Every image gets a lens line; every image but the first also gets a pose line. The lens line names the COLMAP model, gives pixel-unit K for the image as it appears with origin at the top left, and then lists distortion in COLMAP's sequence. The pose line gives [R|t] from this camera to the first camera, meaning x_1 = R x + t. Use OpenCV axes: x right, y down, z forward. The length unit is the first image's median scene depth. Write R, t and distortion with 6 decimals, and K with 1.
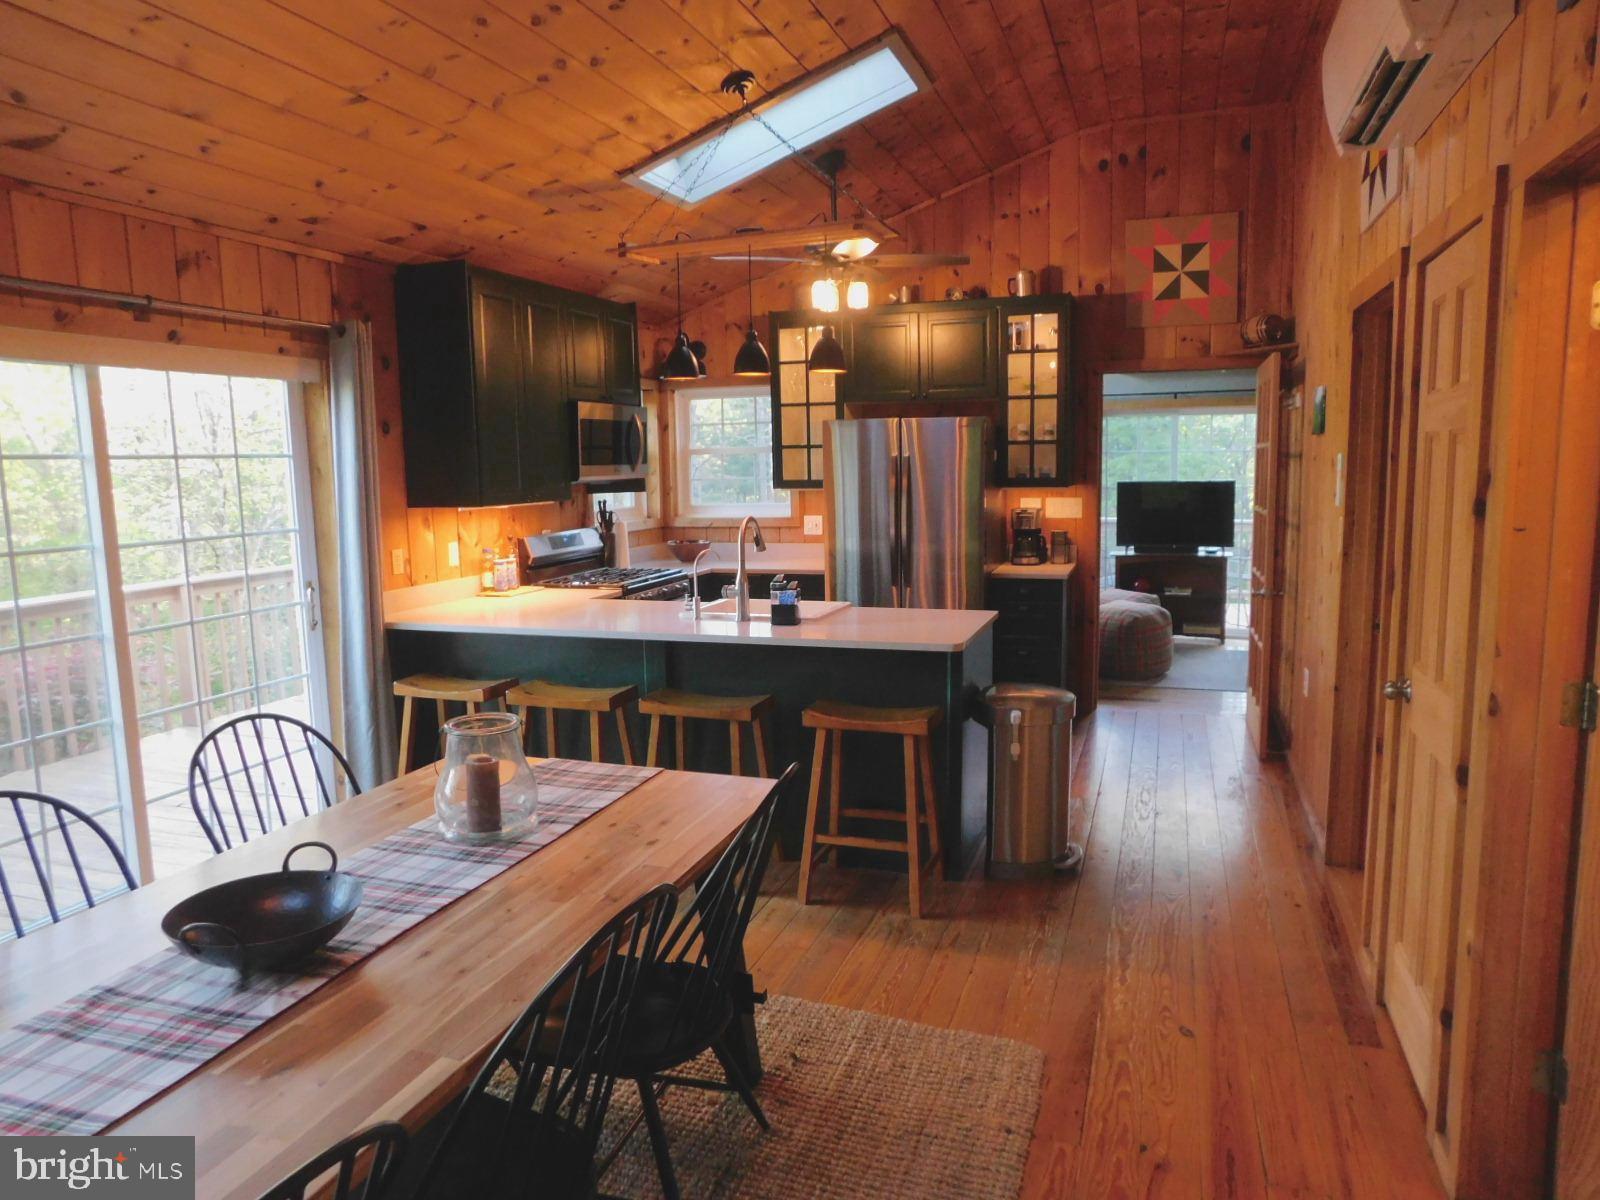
lens RADIAL K [[1063.0, 0, 800.0], [0, 1063.0, 600.0], [0, 0, 1]] dist [-0.068262, 0.061186]
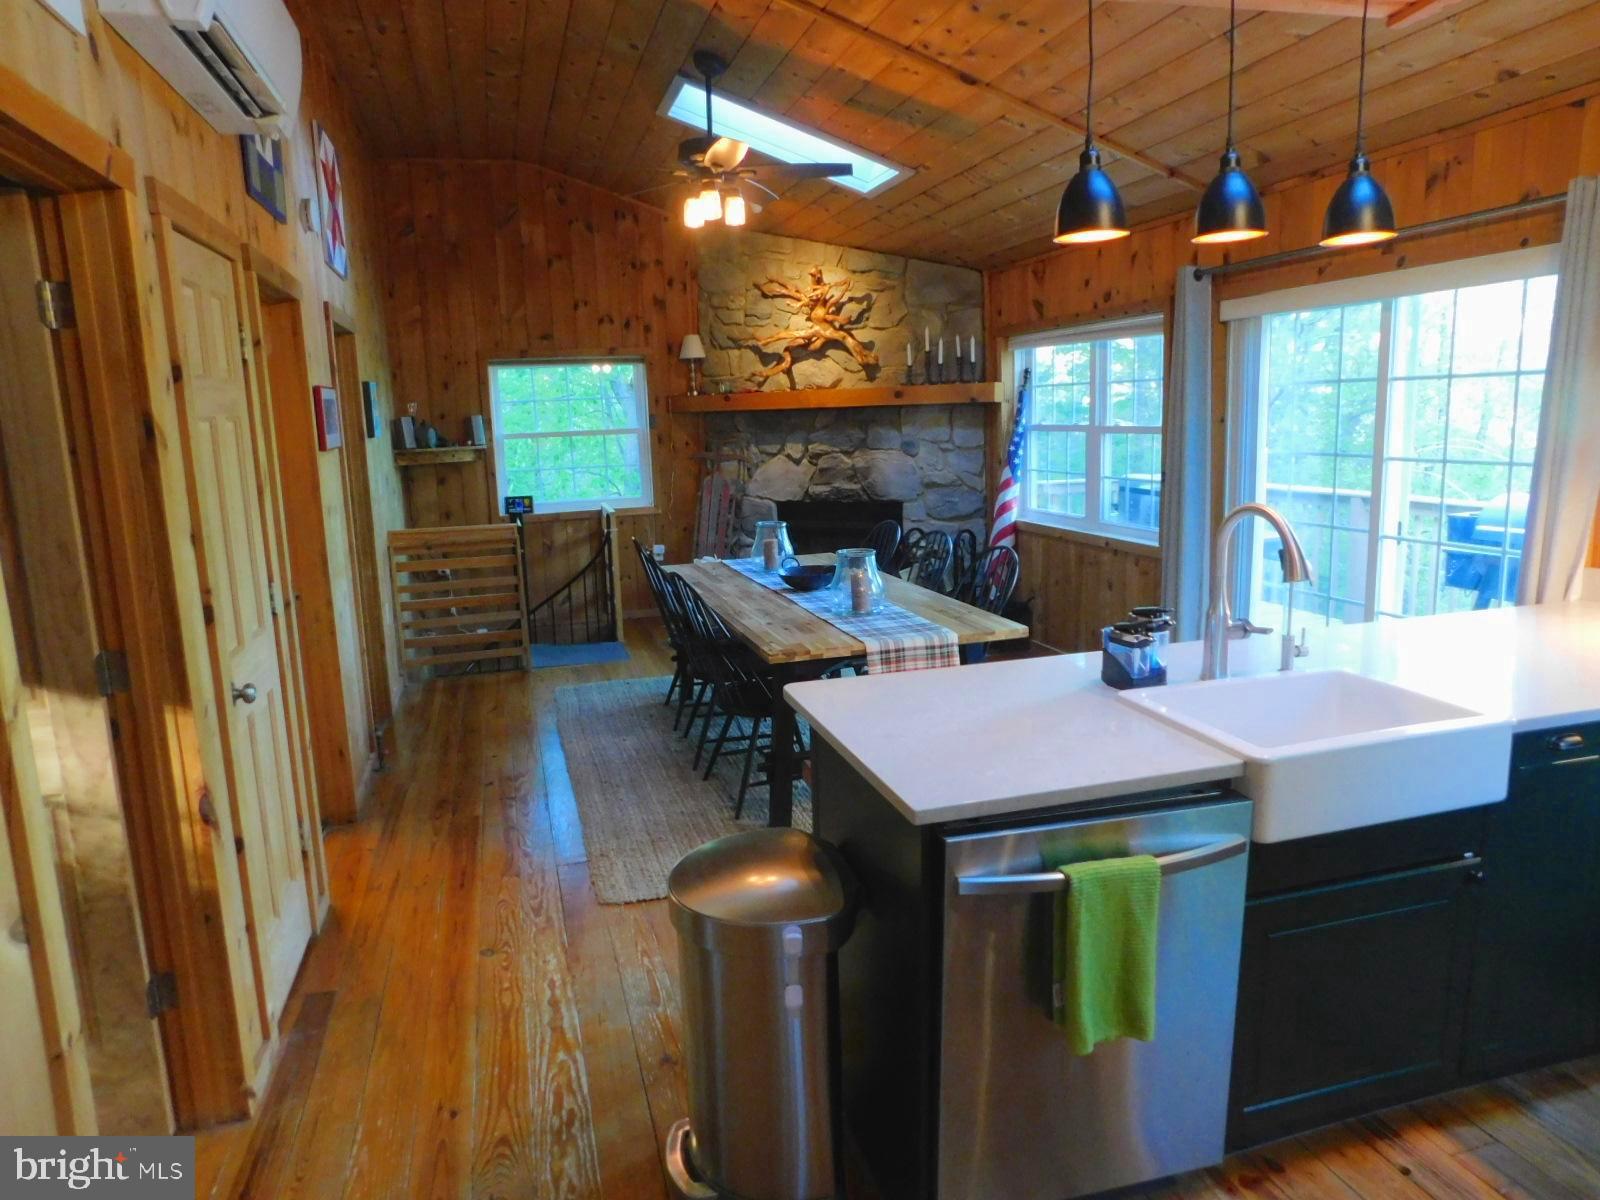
lens RADIAL K [[1063.0, 0, 800.0], [0, 1063.0, 600.0], [0, 0, 1]] dist [-0.068262, 0.061186]
pose [[-0.817864, 0.146515, -0.556445, 0.518739], [-0.029120, 0.955261, 0.294326, -0.216337], [0.574674, 0.256922, -0.777008, 1.532894]]
